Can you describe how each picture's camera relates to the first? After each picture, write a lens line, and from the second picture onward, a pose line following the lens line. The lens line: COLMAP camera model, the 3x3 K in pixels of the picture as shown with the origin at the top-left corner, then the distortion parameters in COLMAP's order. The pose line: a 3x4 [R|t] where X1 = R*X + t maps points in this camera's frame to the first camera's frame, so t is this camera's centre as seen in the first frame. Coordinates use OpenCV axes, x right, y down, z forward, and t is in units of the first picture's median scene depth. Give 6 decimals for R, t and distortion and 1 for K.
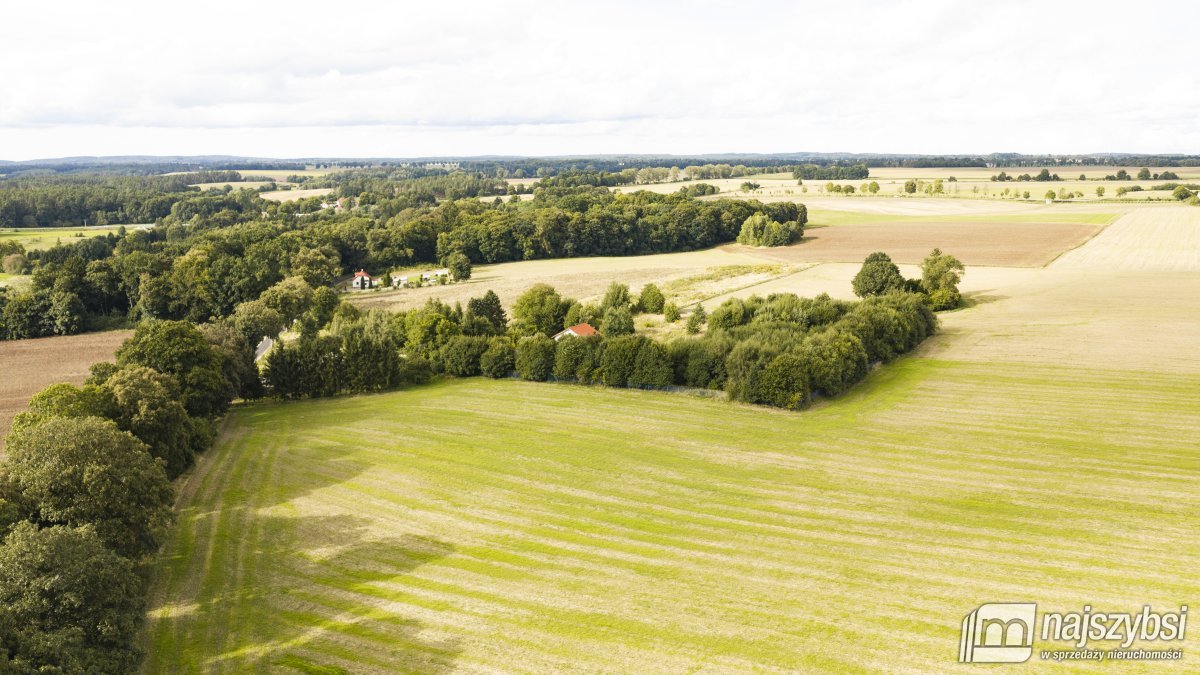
lens RADIAL K [[995.4, 0, 596.2], [0, 995.4, 338.7], [0, 0, 1]] dist [0.019979, -0.050824]
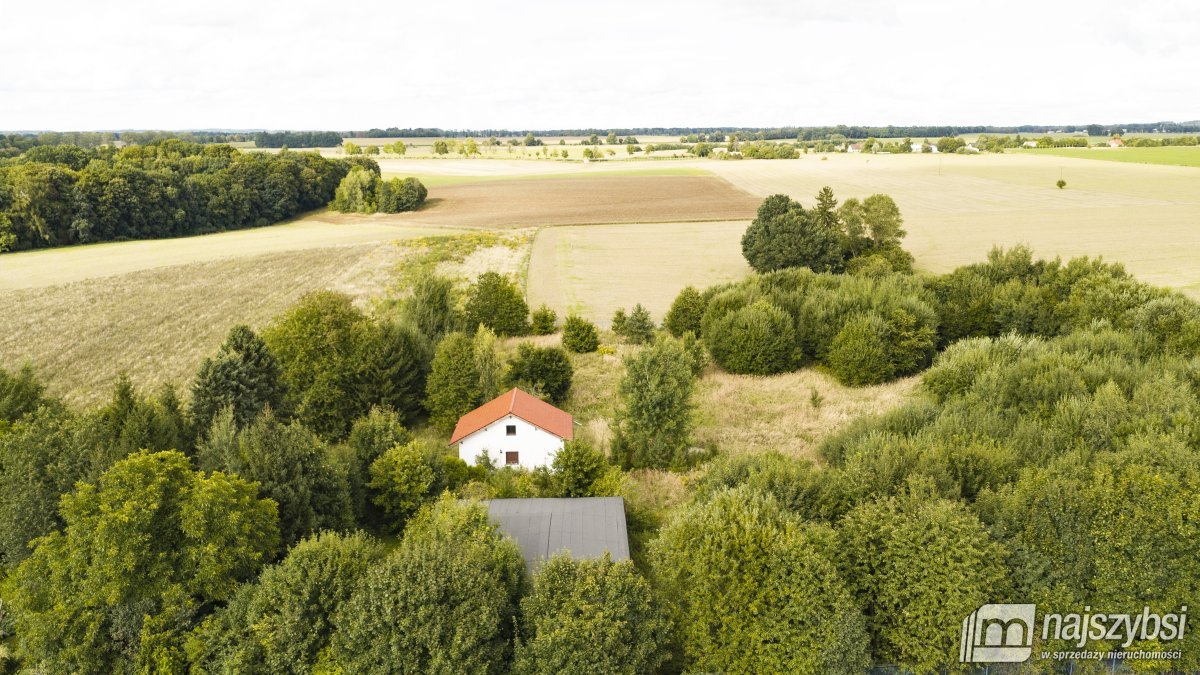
lens RADIAL K [[995.4, 0, 602.3], [0, 995.4, 334.6], [0, 0, 1]] dist [0.019979, -0.050824]
pose [[0.838511, -0.106855, 0.534305, -0.089610], [0.098349, 0.994158, 0.044476, -0.024391], [-0.535935, 0.015254, 0.844121, 0.337819]]
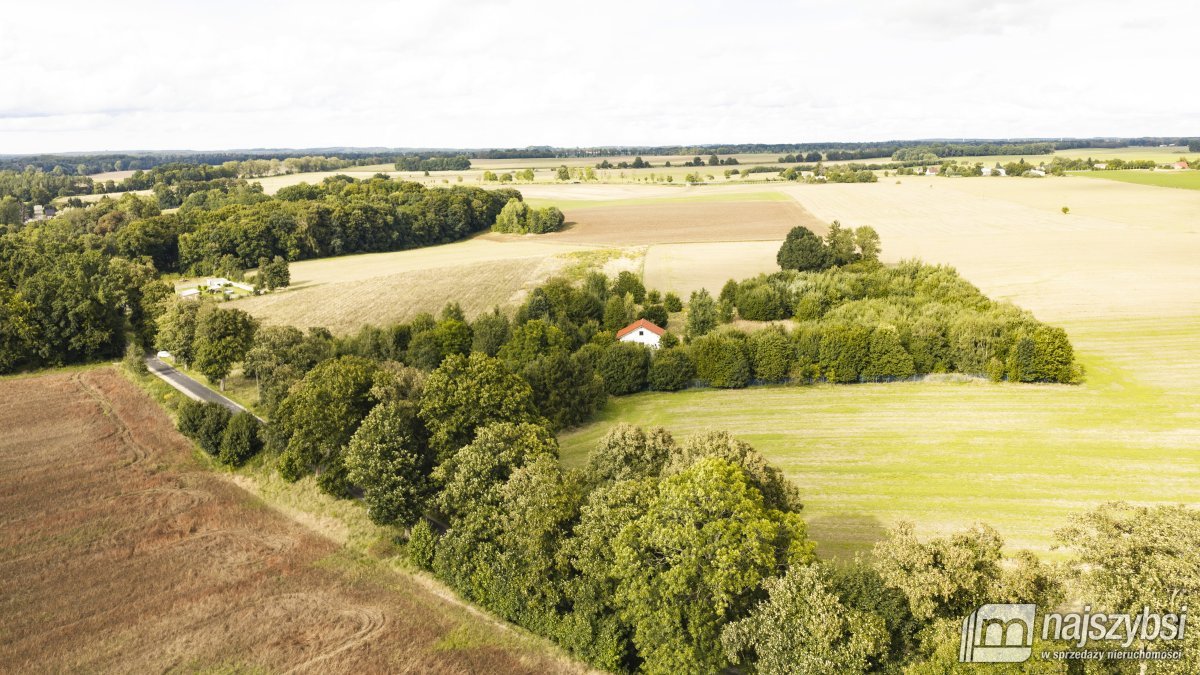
lens RADIAL K [[995.4, 0, 603.3], [0, 995.4, 339.4], [0, 0, 1]] dist [0.019979, -0.050824]
pose [[0.890397, -0.092799, 0.445624, -0.211743], [0.090543, 0.995542, 0.026404, -0.011780], [-0.446088, 0.016838, 0.894831, 0.127866]]
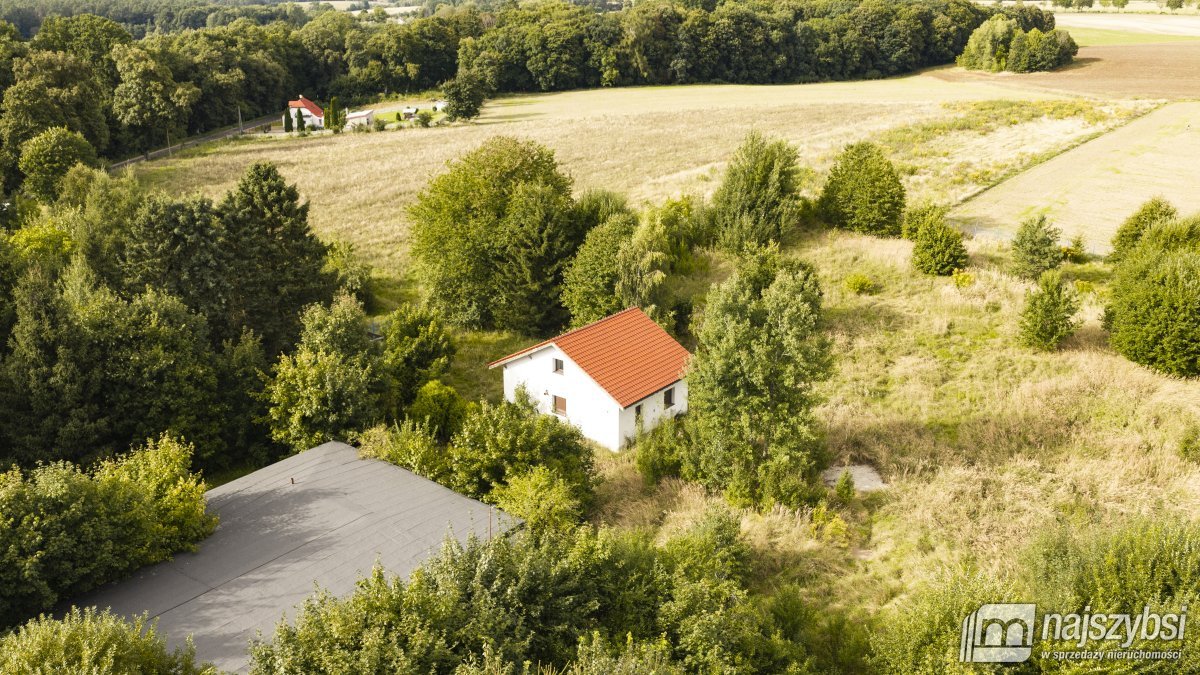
lens RADIAL K [[995.4, 0, 601.7], [0, 995.4, 338.2], [0, 0, 1]] dist [0.019979, -0.050824]
pose [[0.991791, 0.048391, -0.118356, 0.005669], [-0.029318, 0.987024, 0.157873, -0.023687], [0.124460, -0.153107, 0.980341, 0.378060]]
